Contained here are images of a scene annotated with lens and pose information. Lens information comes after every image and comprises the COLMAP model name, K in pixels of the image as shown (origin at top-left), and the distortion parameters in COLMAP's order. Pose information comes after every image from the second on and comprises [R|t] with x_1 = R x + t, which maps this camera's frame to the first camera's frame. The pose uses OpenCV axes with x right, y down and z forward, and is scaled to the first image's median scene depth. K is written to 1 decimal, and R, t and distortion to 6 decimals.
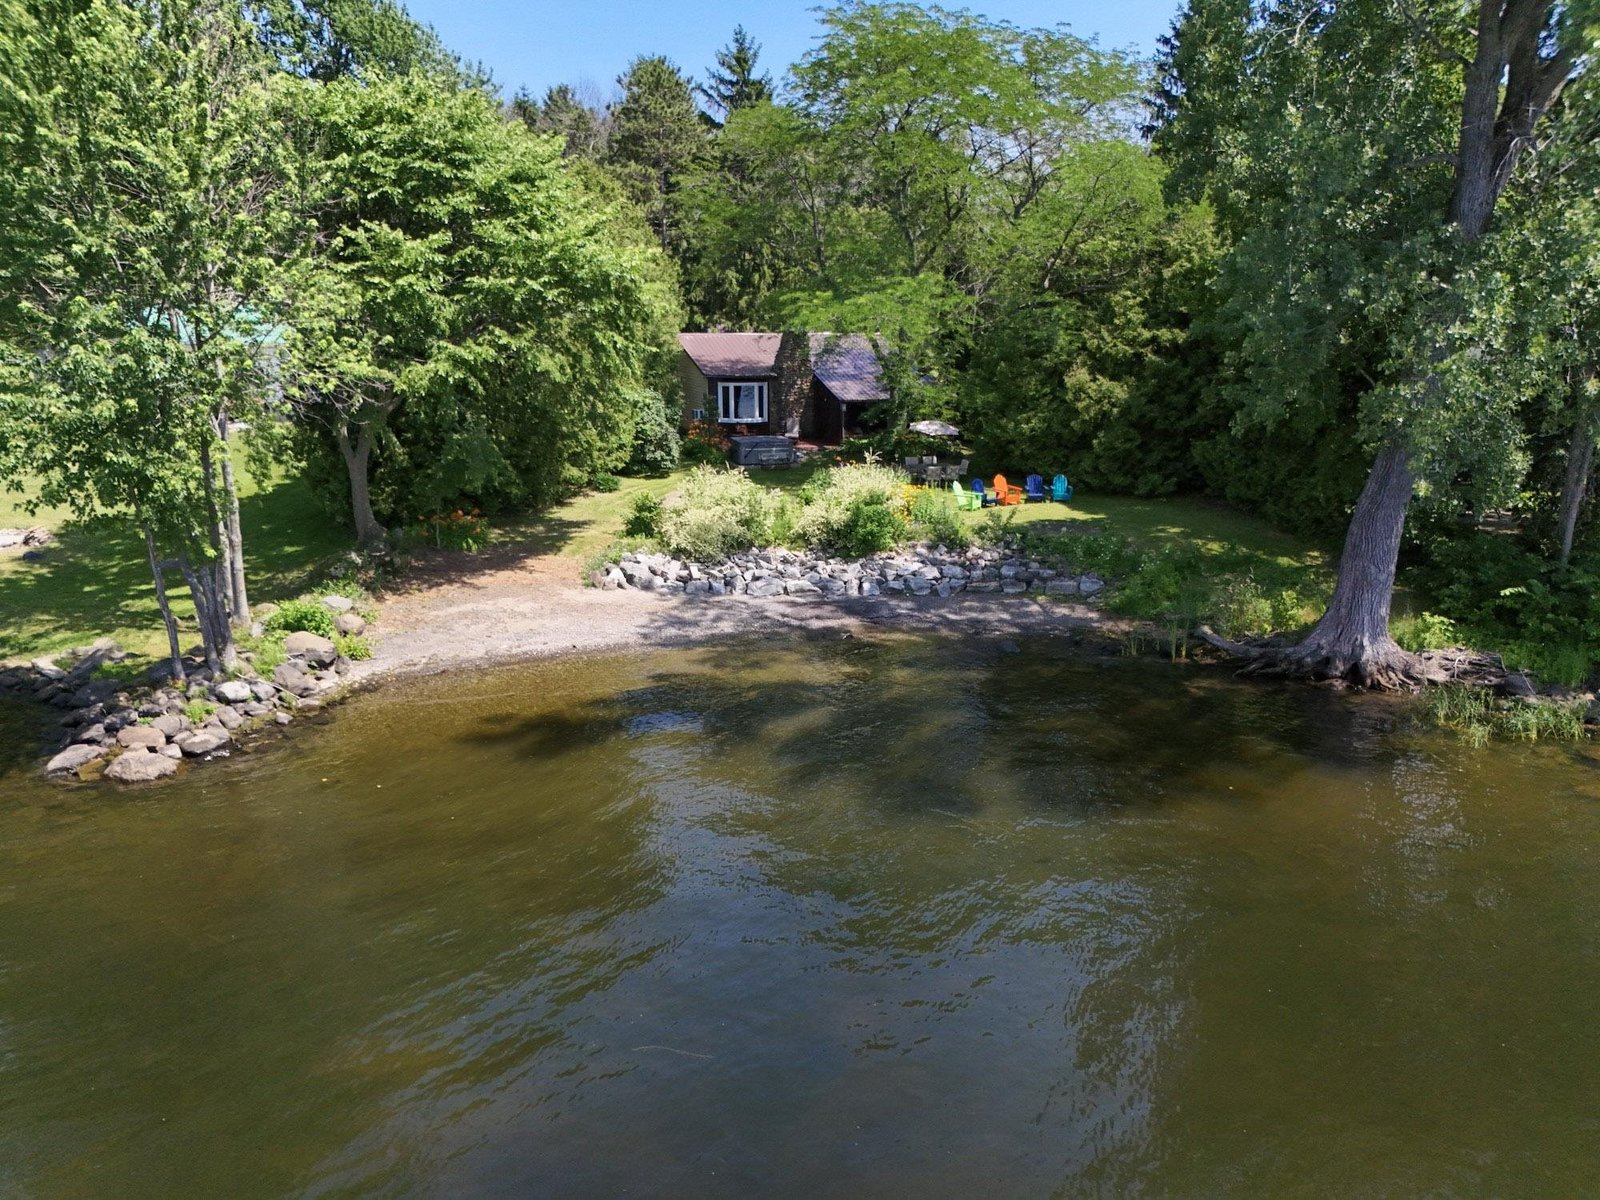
lens RADIAL K [[1160.2, 0, 800.0], [0, 1160.2, 600.0], [0, 0, 1]] dist [0.165975, -0.440419]
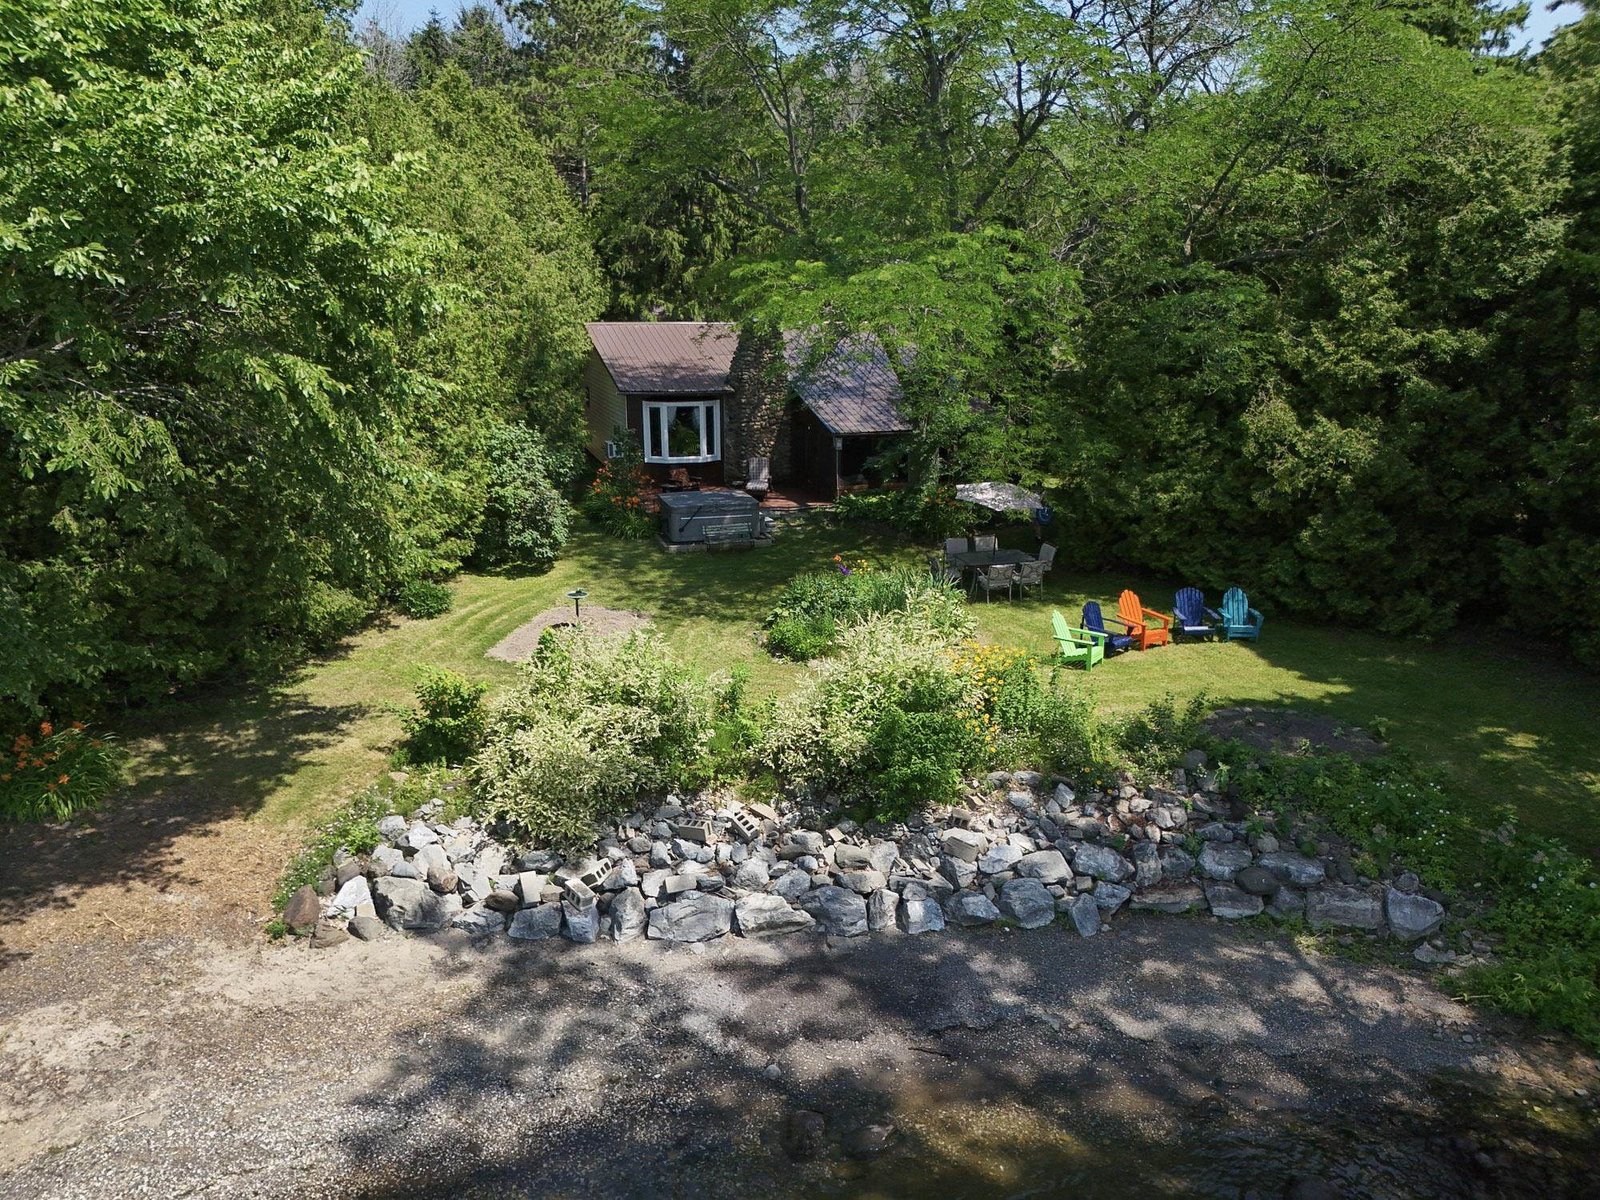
lens RADIAL K [[1153.2, 0, 800.0], [0, 1153.2, 600.0], [0, 0, 1]] dist [0.071295, -0.082033]
pose [[0.999745, -0.005593, 0.021896, 0.002924], [0.005026, 0.999653, 0.025858, -0.127009], [-0.022033, -0.025741, 0.999426, 0.487660]]
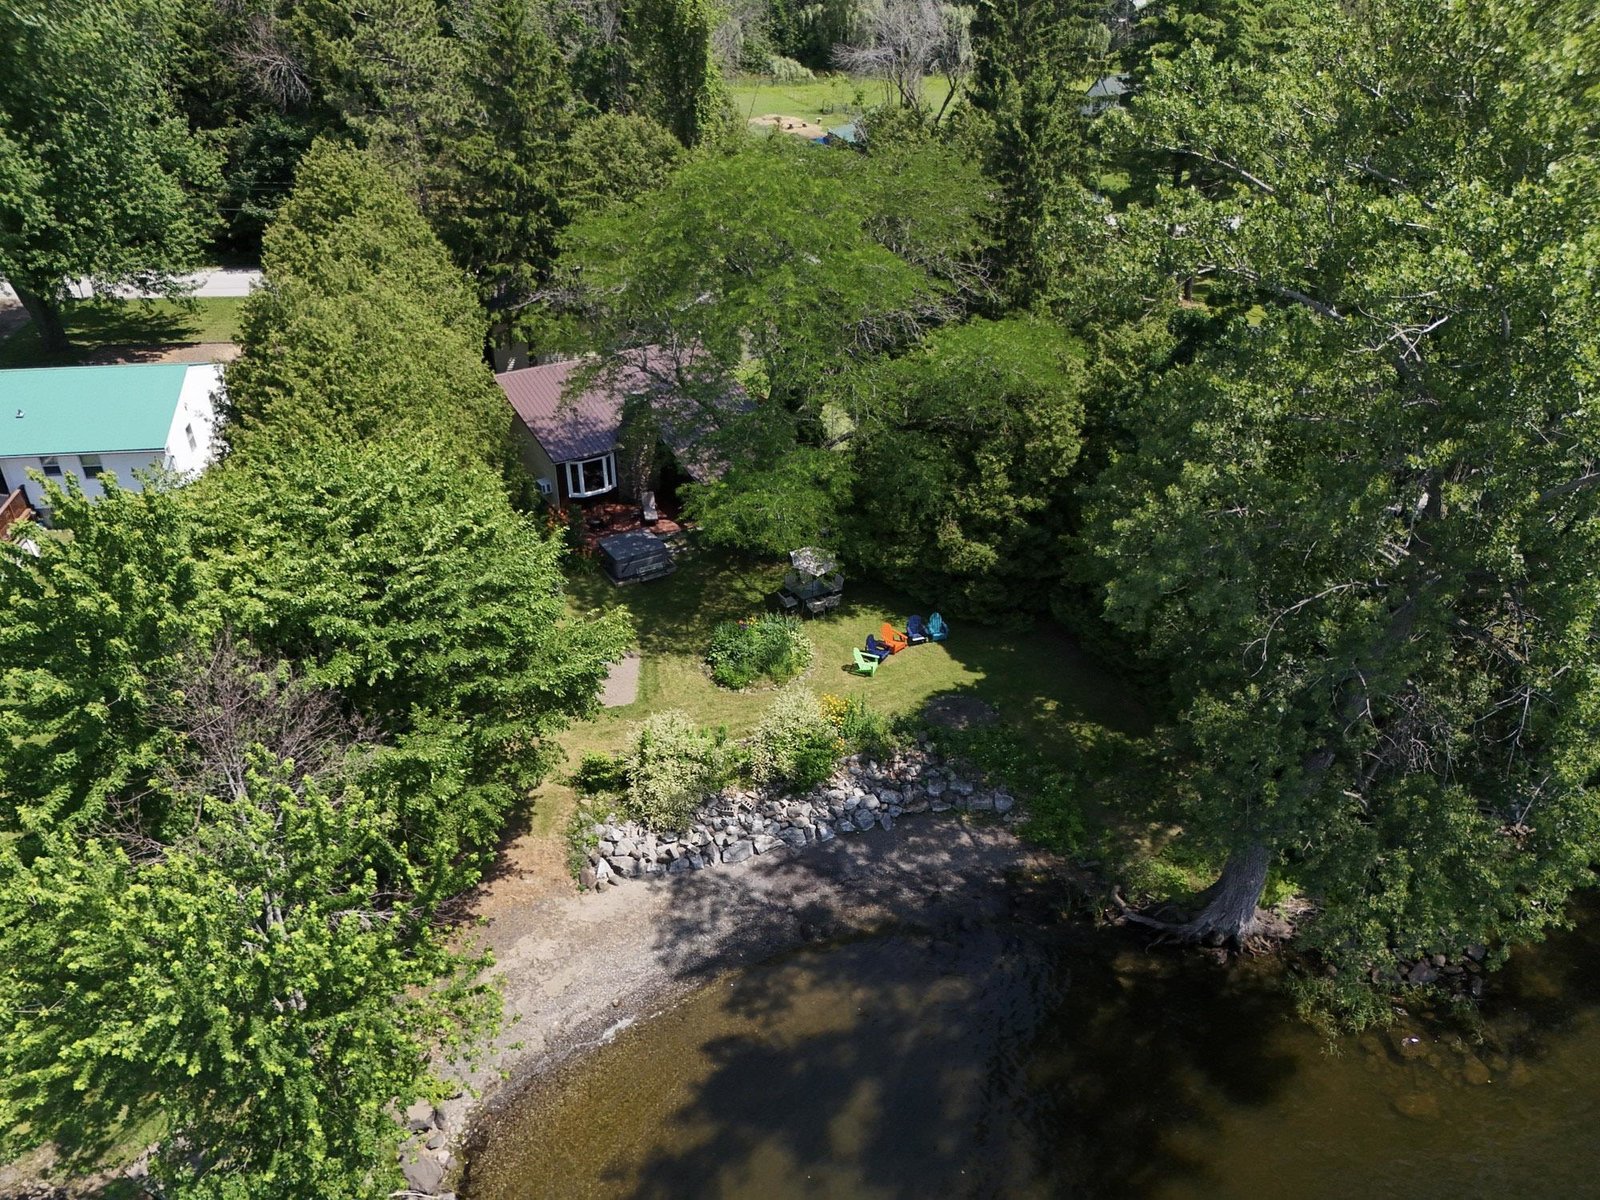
lens RADIAL K [[1138.4, 0, 800.0], [0, 1138.4, 600.0], [0, 0, 1]] dist [0.057318, -0.001734]
pose [[0.958785, -0.136531, 0.249181, -0.188190], [0.048465, 0.942718, 0.330051, -0.527679], [-0.279970, -0.304372, 0.910481, 0.045750]]
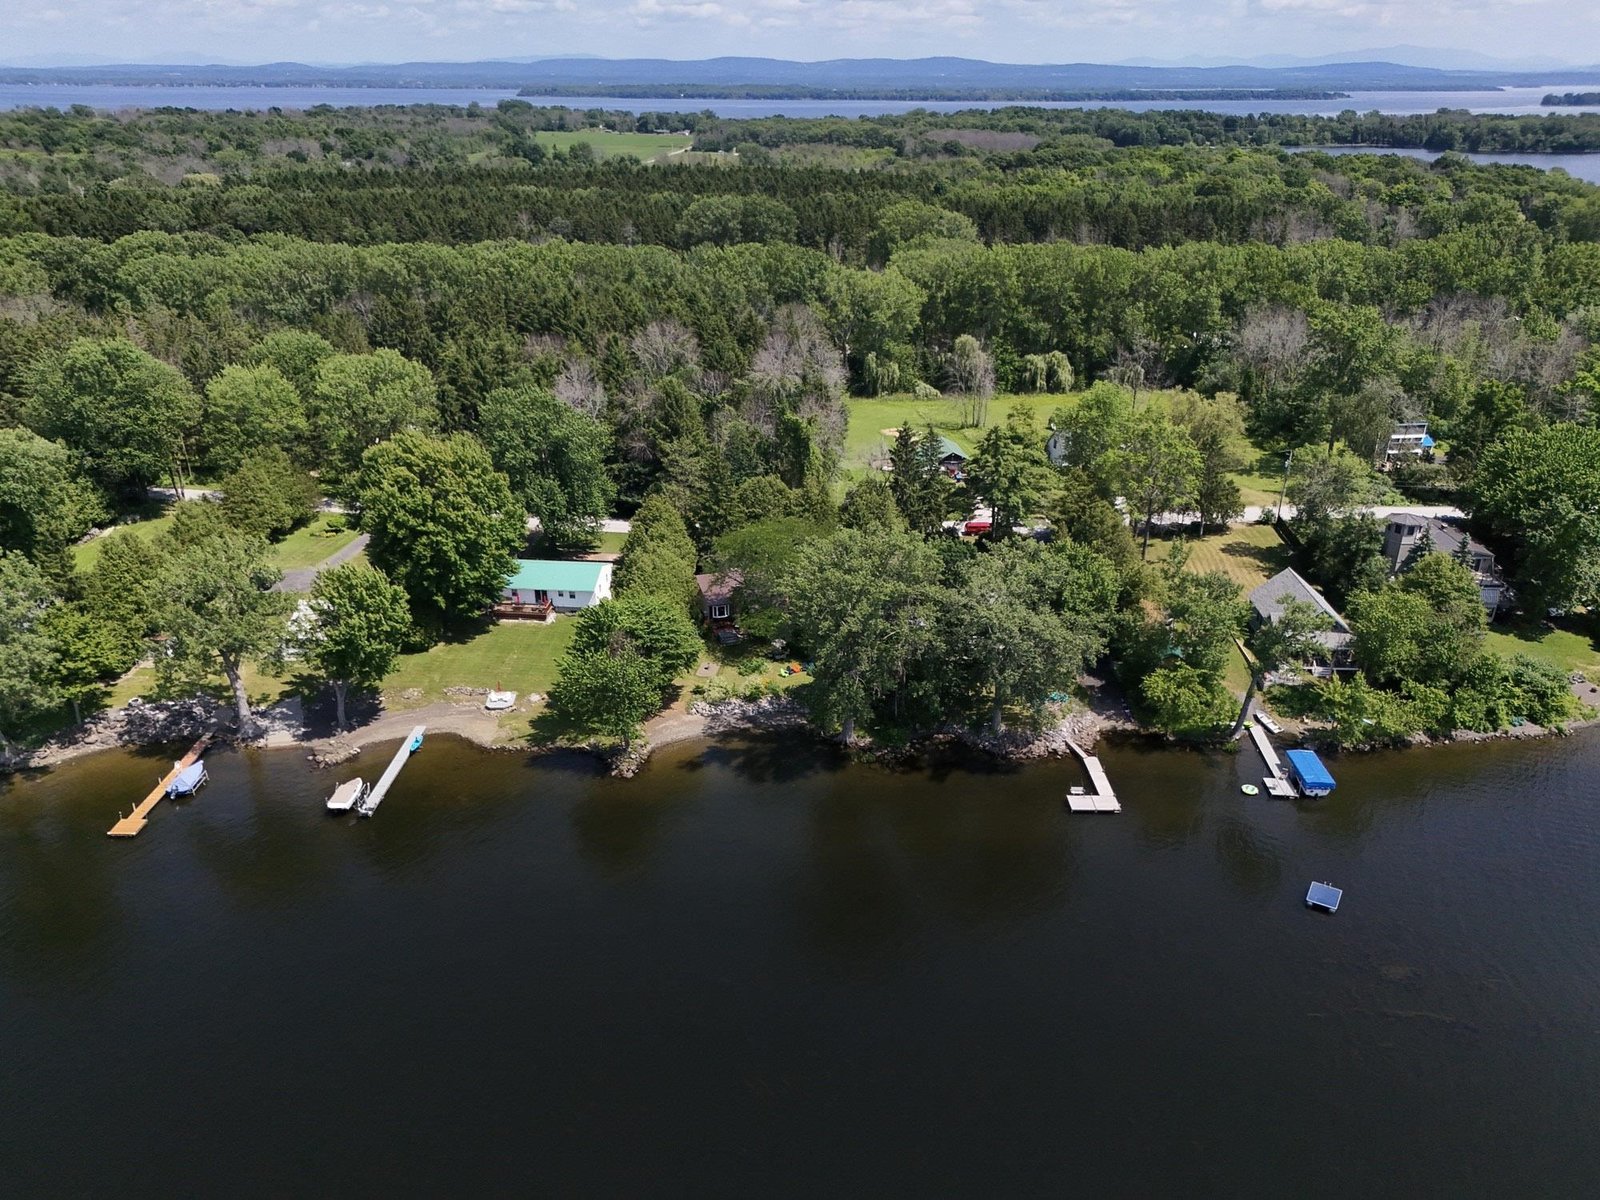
lens RADIAL K [[1160.2, 0, 800.0], [0, 1160.2, 600.0], [0, 0, 1]] dist [0.165975, -0.440419]
pose [[0.999361, -0.010708, 0.034107, 0.072182], [0.004206, 0.982676, 0.185283, -1.031452], [-0.035500, -0.185021, 0.982093, -2.641890]]
